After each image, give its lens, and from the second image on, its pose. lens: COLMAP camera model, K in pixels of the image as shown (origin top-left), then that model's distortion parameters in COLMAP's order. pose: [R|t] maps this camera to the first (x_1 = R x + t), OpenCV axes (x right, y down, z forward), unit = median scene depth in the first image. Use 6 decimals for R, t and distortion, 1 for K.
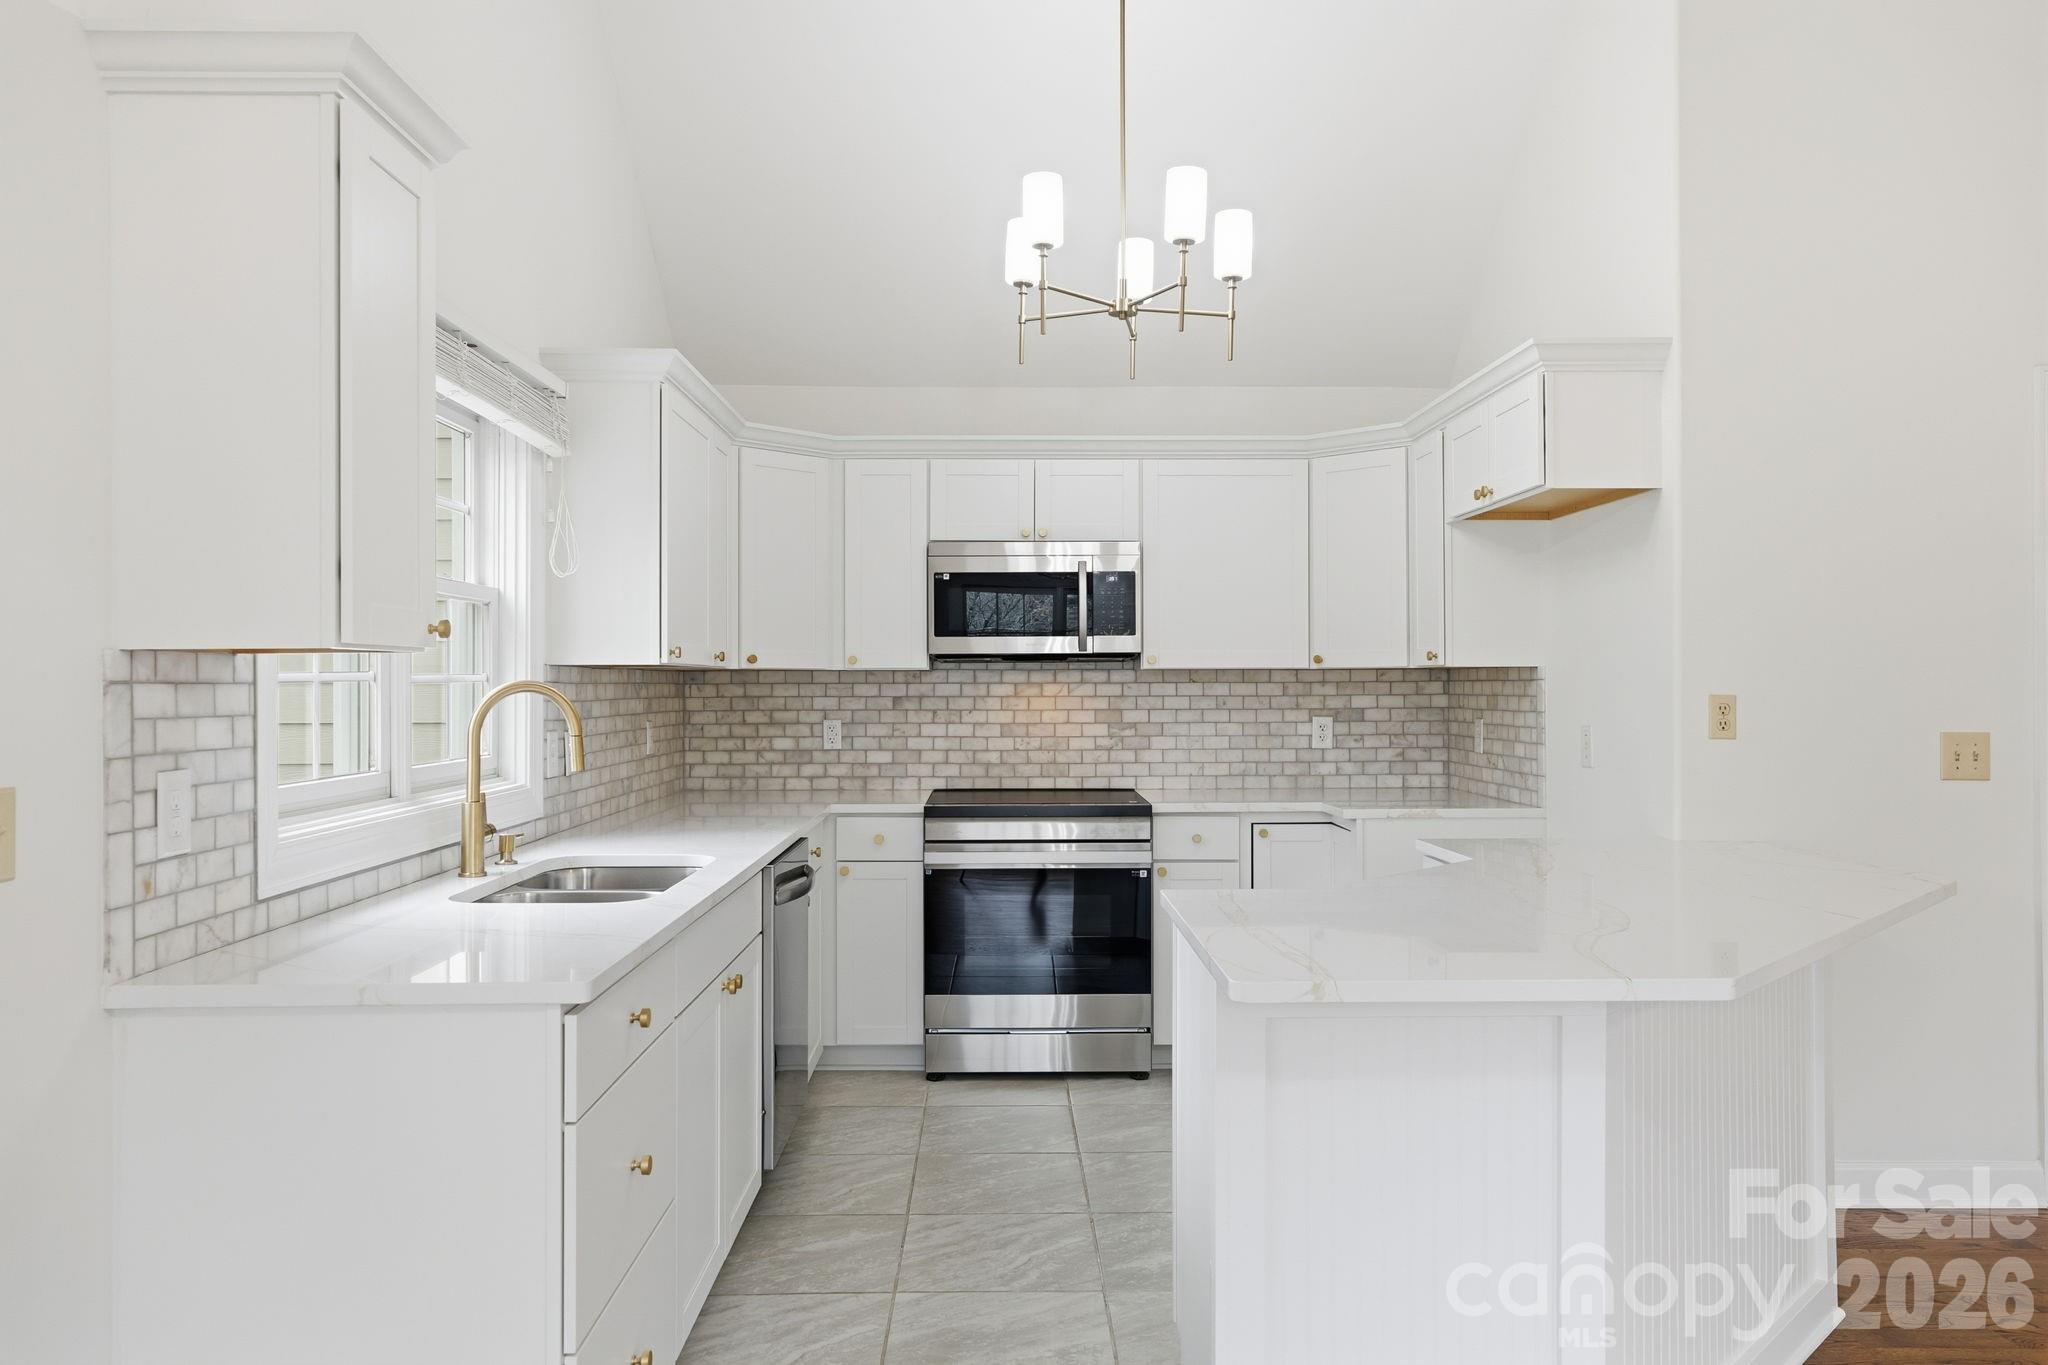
lens RADIAL K [[1419.1, 0, 1024.6], [0, 1419.1, 687.5], [0, 0, 1]] dist [-0.007131, 0.009835]
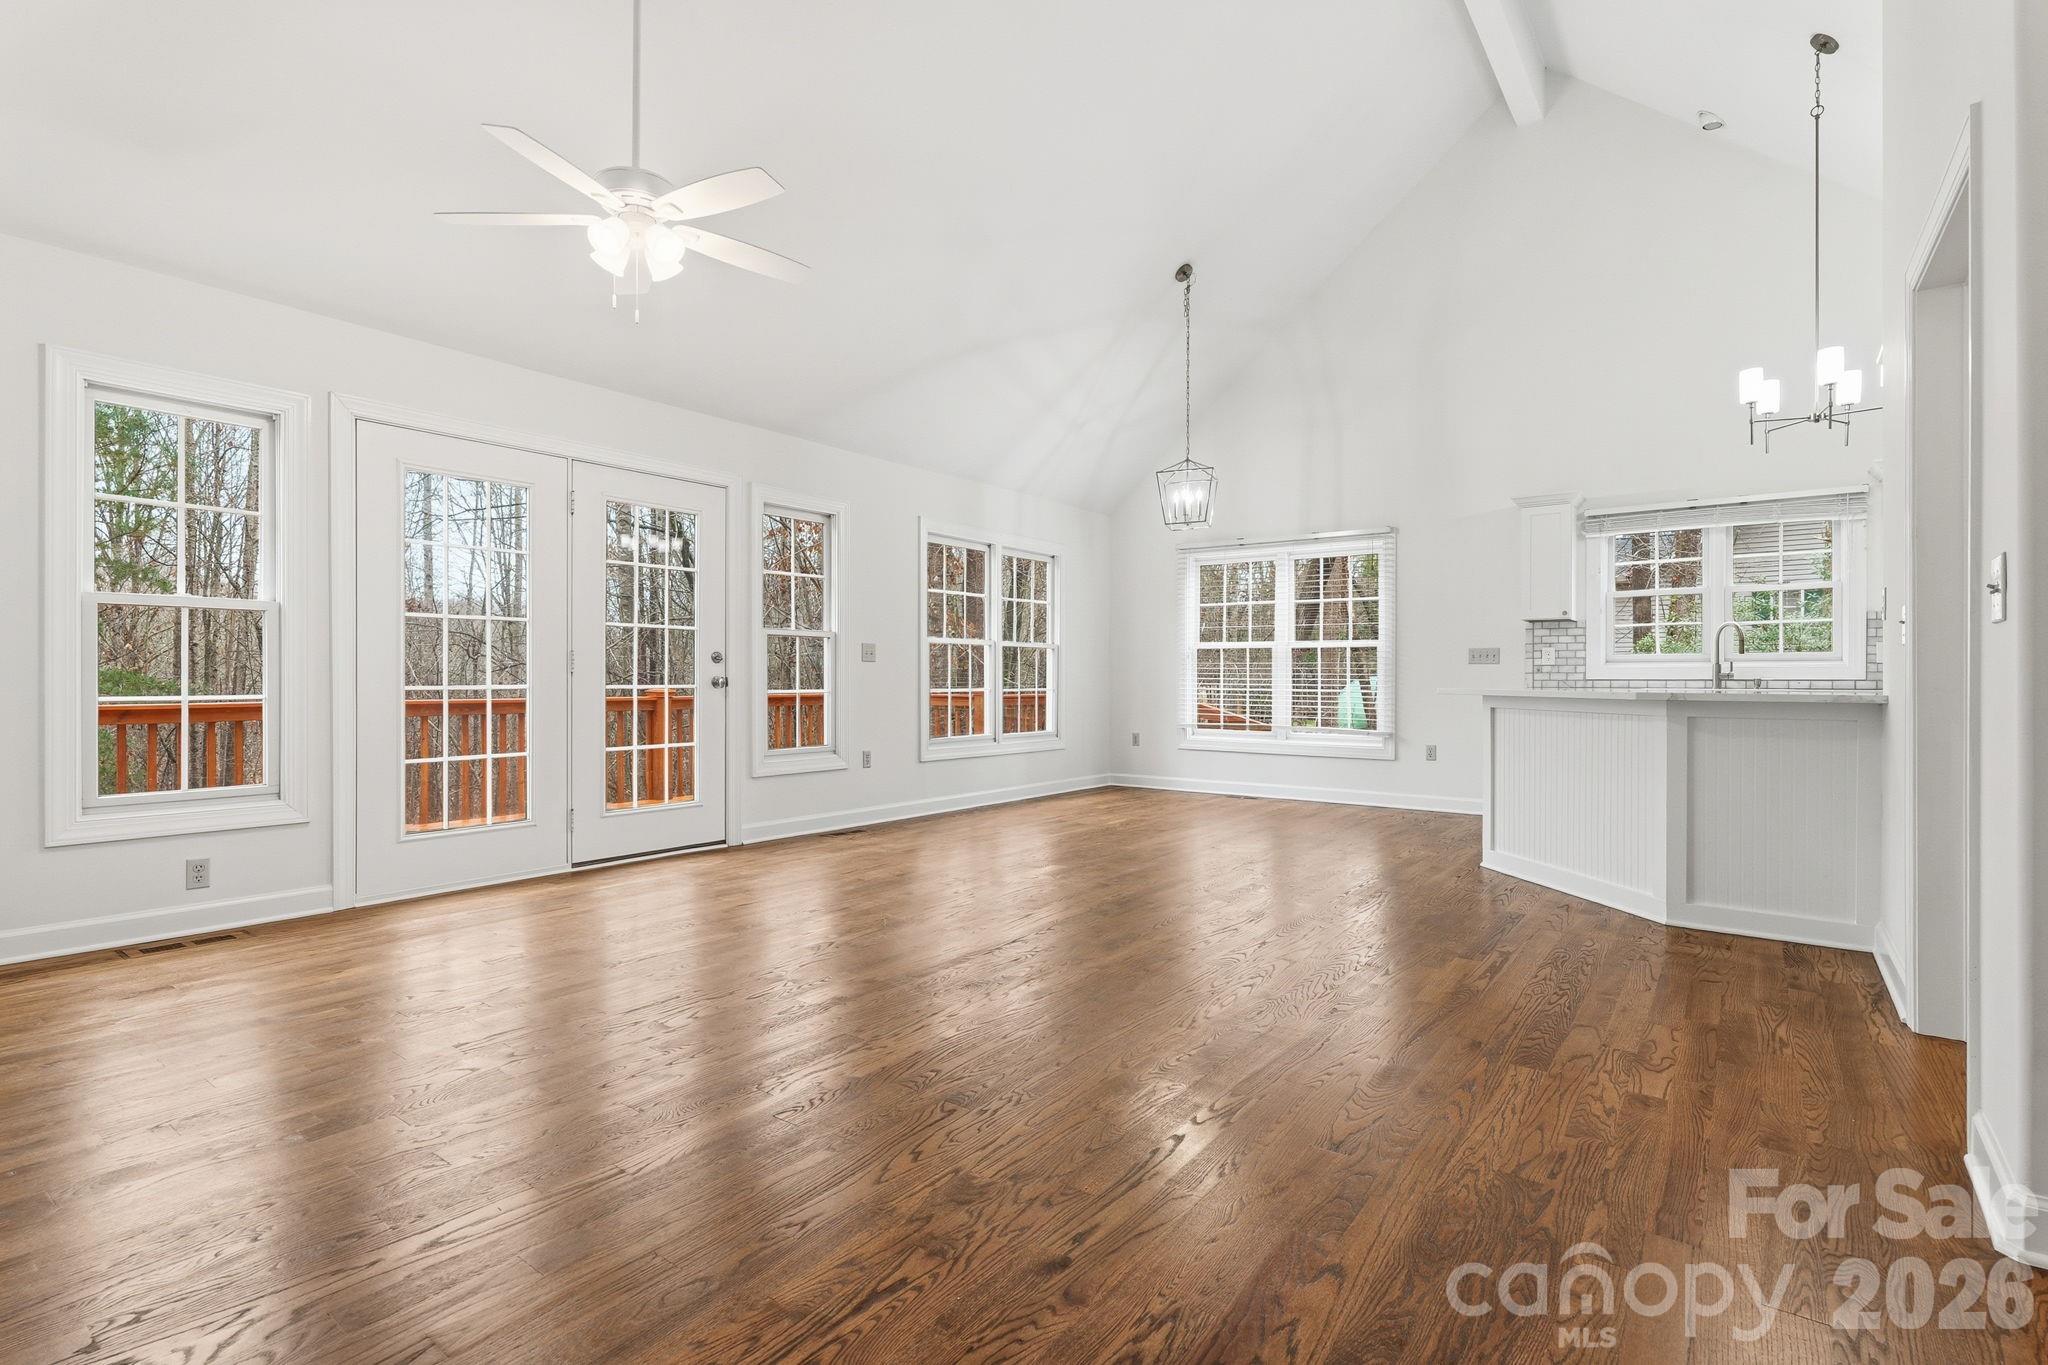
lens RADIAL K [[963.9, 0, 1034.2], [0, 963.9, 690.0], [0, 0, 1]] dist [0.008892, -0.000210]
pose [[-0.607808, 0.006848, -0.794054, 1.160371], [-0.003414, 0.999931, 0.011236, 0.065890], [0.794077, 0.009540, -0.607743, 0.612855]]
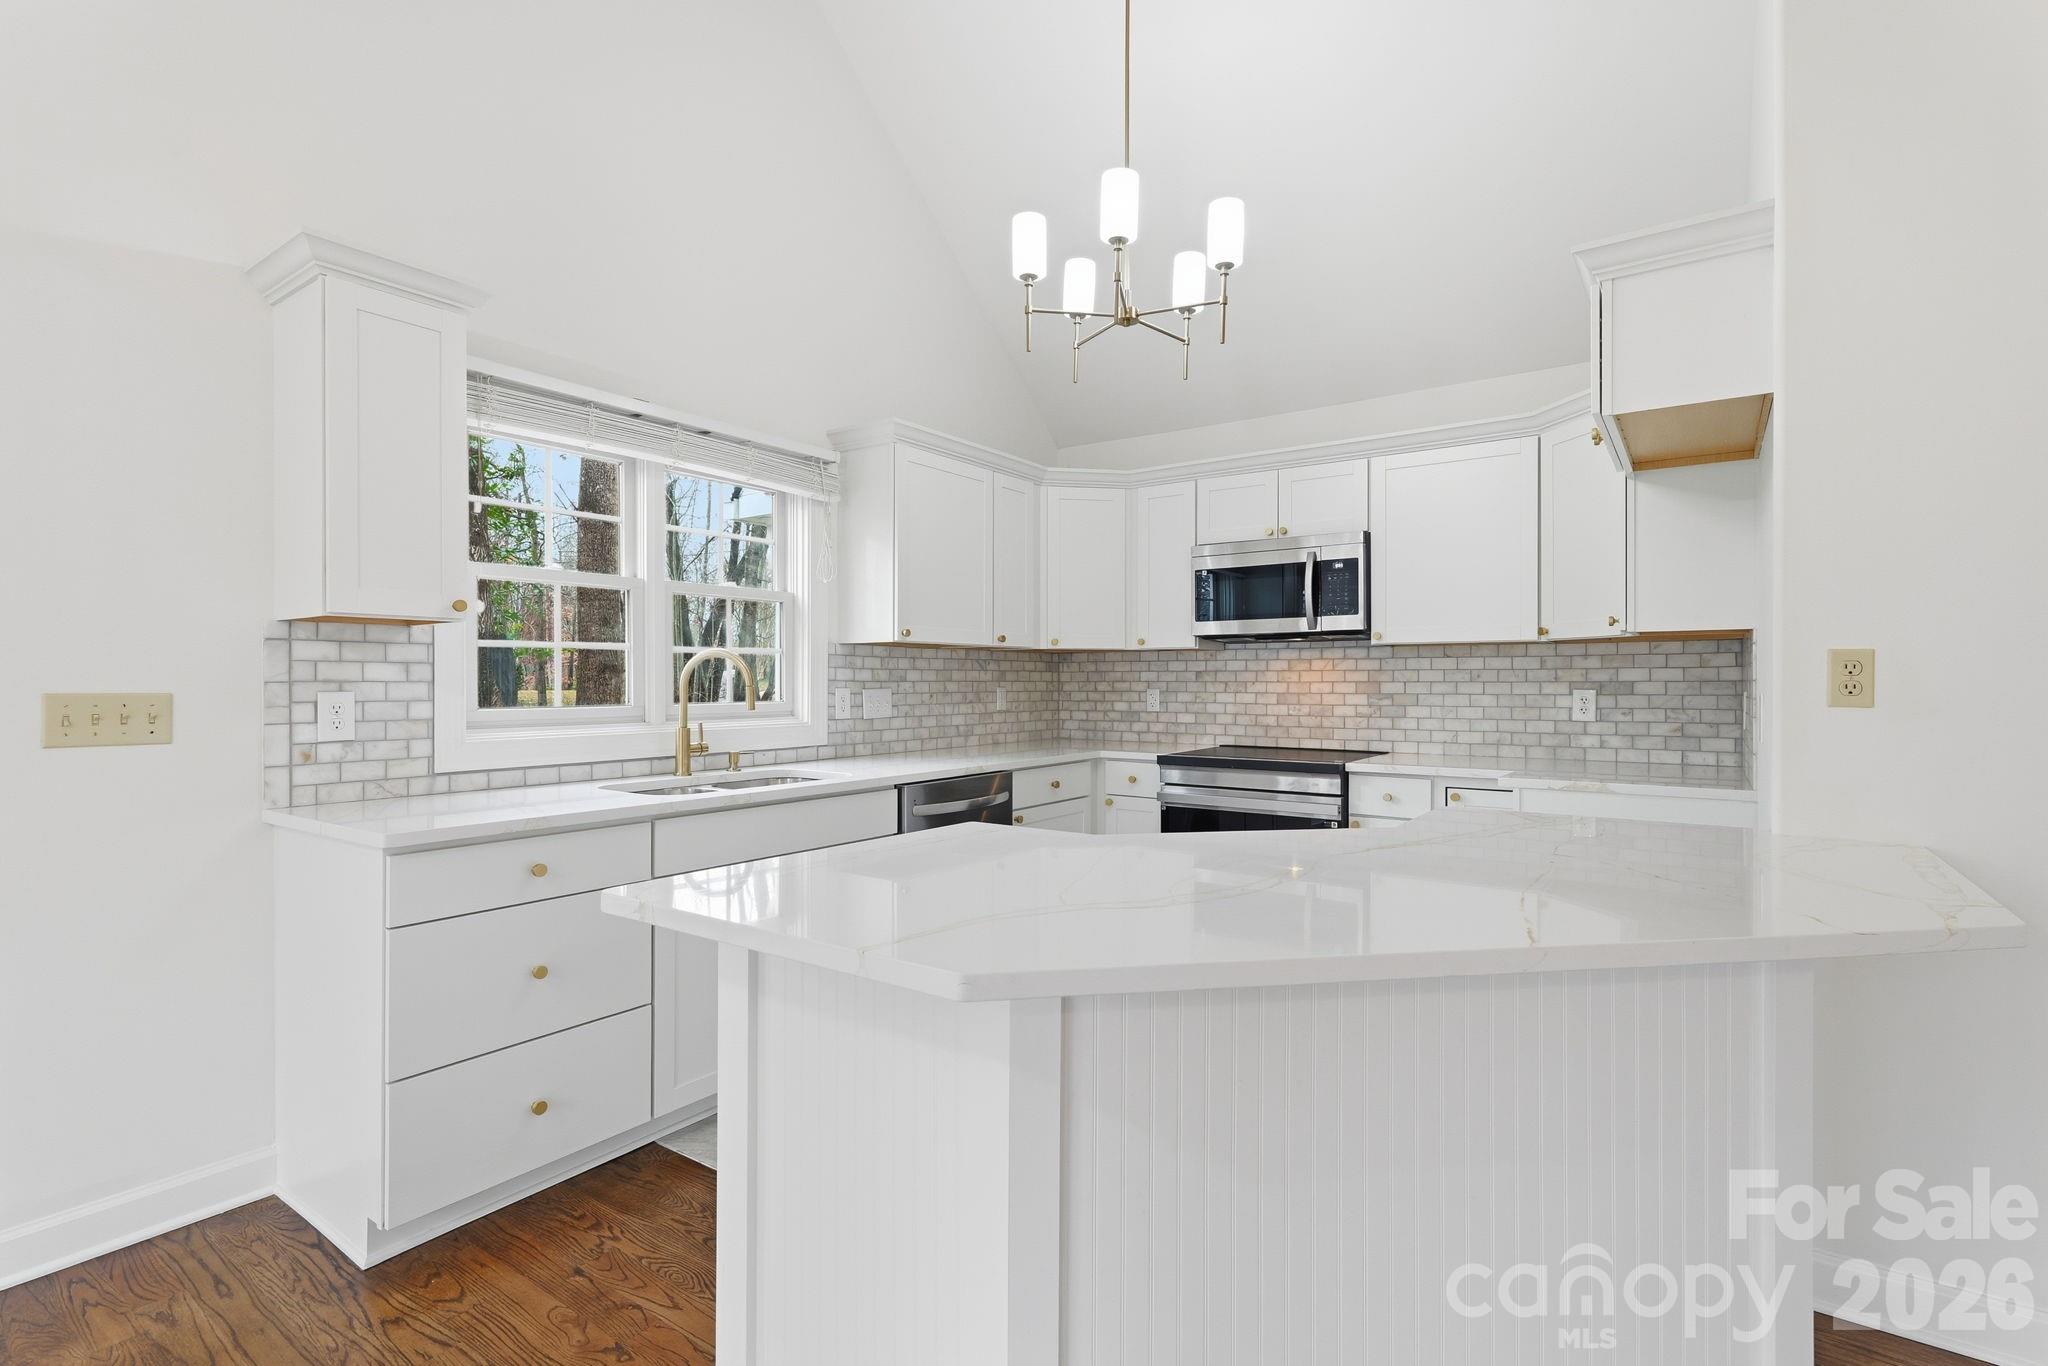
lens RADIAL K [[963.9, 0, 1015.5], [0, 963.9, 685.1], [0, 0, 1]] dist [0.008892, -0.000210]
pose [[0.803662, 0.005697, -0.595059, 0.293886], [-0.004082, 0.999983, 0.004060, 0.016238], [0.595072, -0.000834, 0.803672, 0.207828]]
